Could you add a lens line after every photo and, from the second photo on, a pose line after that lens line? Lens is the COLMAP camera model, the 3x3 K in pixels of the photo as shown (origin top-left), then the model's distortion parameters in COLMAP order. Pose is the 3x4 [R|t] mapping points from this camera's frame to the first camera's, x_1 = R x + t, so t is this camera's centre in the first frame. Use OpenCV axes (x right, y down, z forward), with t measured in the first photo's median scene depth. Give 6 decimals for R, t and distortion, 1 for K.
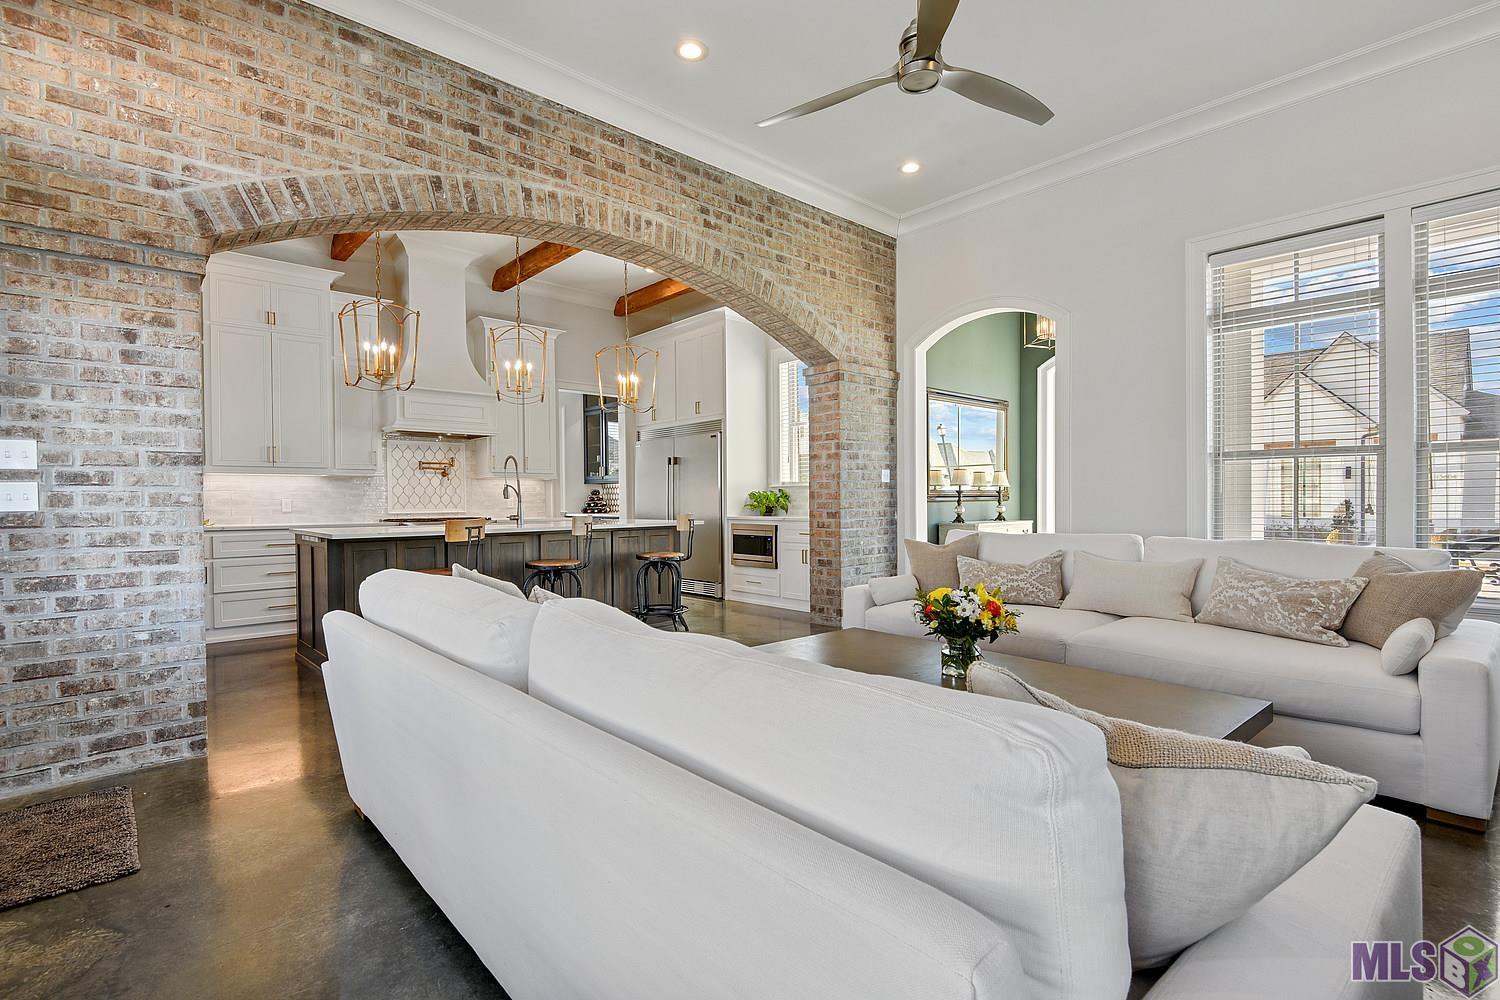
lens RADIAL K [[691.3, 0, 746.4], [0, 691.3, 512.5], [0, 0, 1]] dist [0.008935, -0.002870]
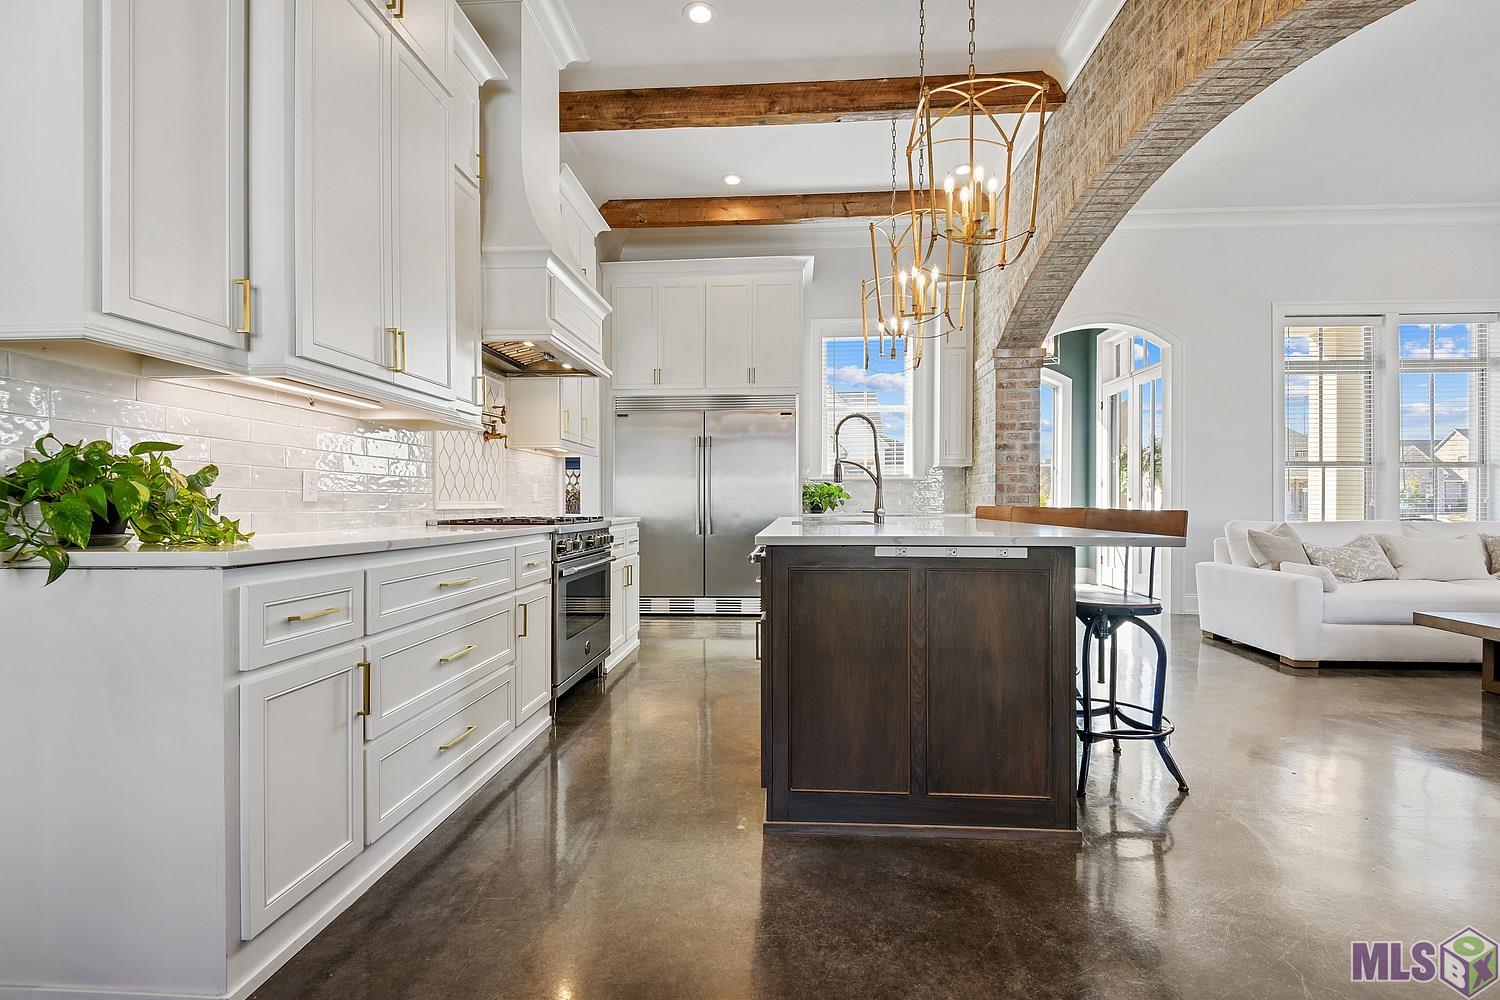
lens RADIAL K [[691.3, 0, 758.8], [0, 691.3, 500.6], [0, 0, 1]] dist [0.008935, -0.002870]
pose [[0.718688, 0.011720, 0.695234, -0.788628], [0.008898, 0.999621, -0.026050, 0.012310], [-0.695276, 0.024908, 0.718311, 0.579708]]
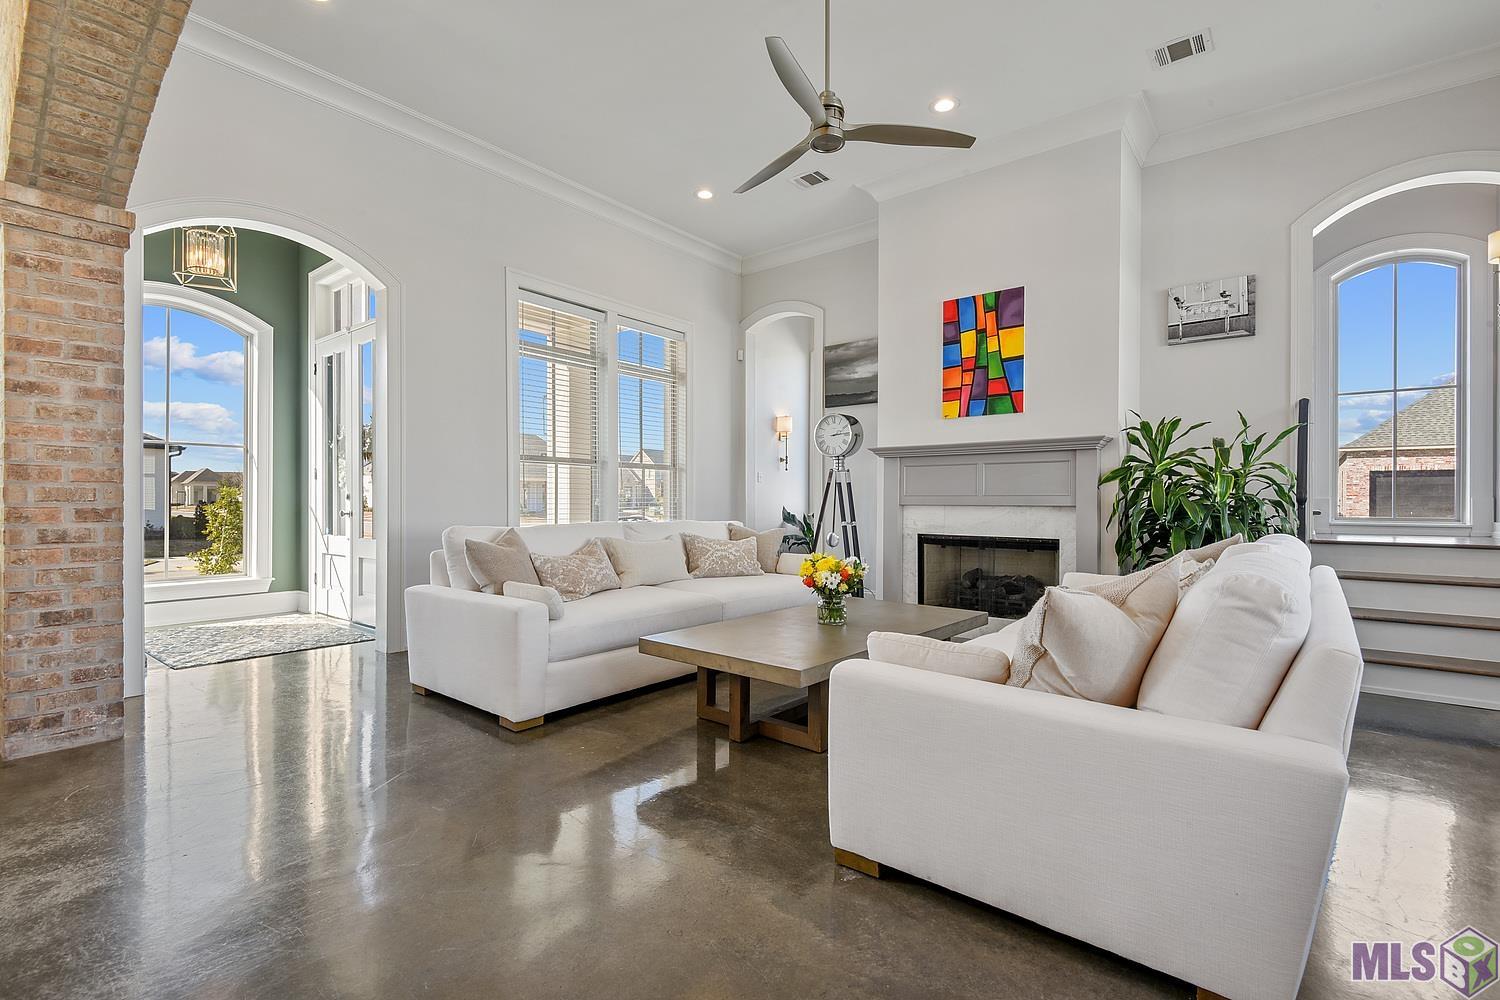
lens RADIAL K [[691.3, 0, 752.5], [0, 691.3, 507.0], [0, 0, 1]] dist [0.008935, -0.002870]
pose [[-0.146435, 0.003654, 0.989214, -0.428791], [0.023281, 0.999729, -0.000246, 0.009044], [-0.988946, 0.022993, -0.146480, 0.612562]]
